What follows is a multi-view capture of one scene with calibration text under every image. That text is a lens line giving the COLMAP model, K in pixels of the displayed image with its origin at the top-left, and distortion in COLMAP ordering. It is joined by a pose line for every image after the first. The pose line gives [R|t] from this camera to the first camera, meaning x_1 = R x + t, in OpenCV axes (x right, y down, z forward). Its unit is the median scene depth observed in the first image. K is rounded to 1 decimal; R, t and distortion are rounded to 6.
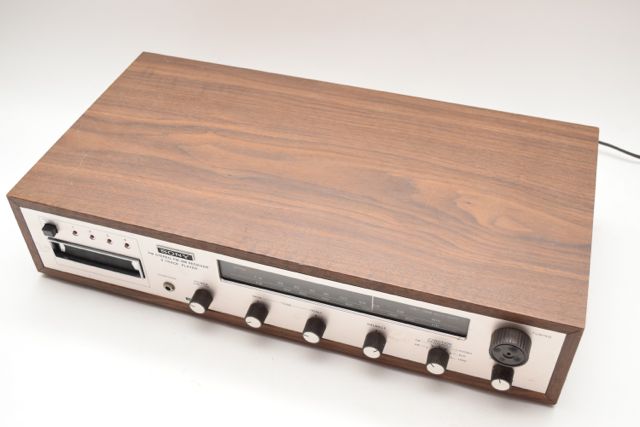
lens RADIAL K [[716.4, 0, 320.0], [0, 716.4, 213.5], [0, 0, 1]] dist [-0.077818, -0.021085]
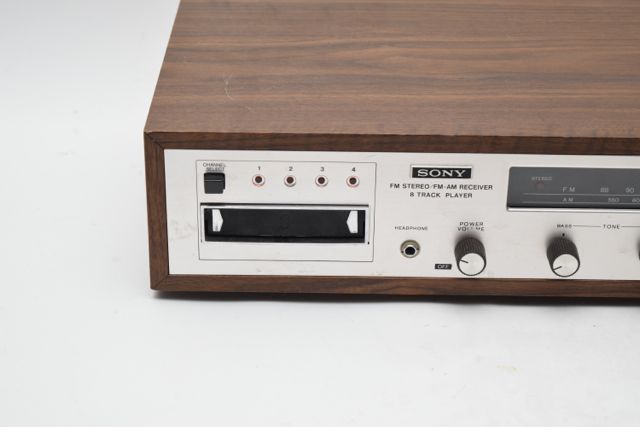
lens RADIAL K [[1461.2, 0, 320.0], [0, 1461.2, 213.5], [0, 0, 1]] dist [0.064293, 0.362497]
pose [[0.950201, -0.113151, 0.290371, -0.683467], [0.189597, 0.949375, -0.250478, 0.395824], [-0.247329, 0.293058, 0.923550, -0.202548]]
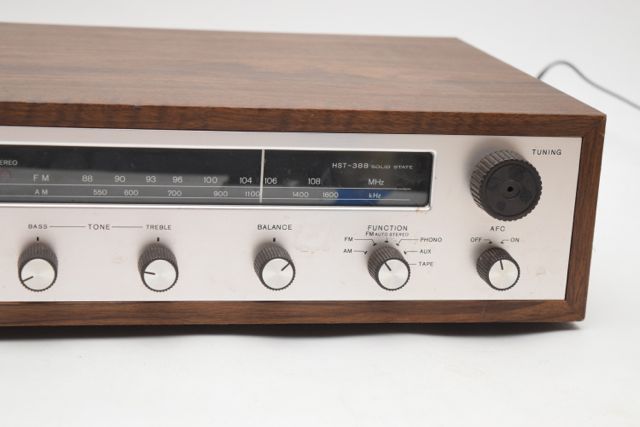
lens RADIAL K [[1283.4, 0, 319.9], [0, 1283.4, 147.3], [0, 0, 1]] dist [-0.036556, 0.002783]
pose [[0.876738, -0.038081, 0.479459, -0.341450], [0.271054, 0.862603, -0.427137, 0.504917], [-0.397317, 0.504447, 0.766598, 0.180424]]
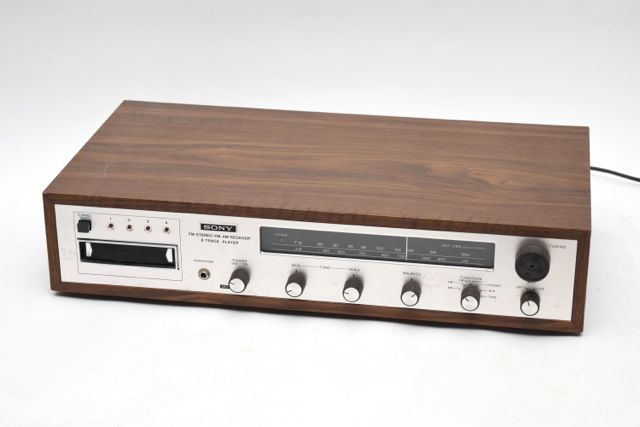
lens RADIAL K [[1374.5, 0, 299.0], [0, 1374.5, 213.7], [0, 0, 1]] dist [0.300133, -6.365827]
pose [[0.990451, -0.045684, 0.130077, -0.339532], [0.085686, 0.943124, -0.321208, 0.688514], [-0.108005, 0.329287, 0.938033, -0.930205]]
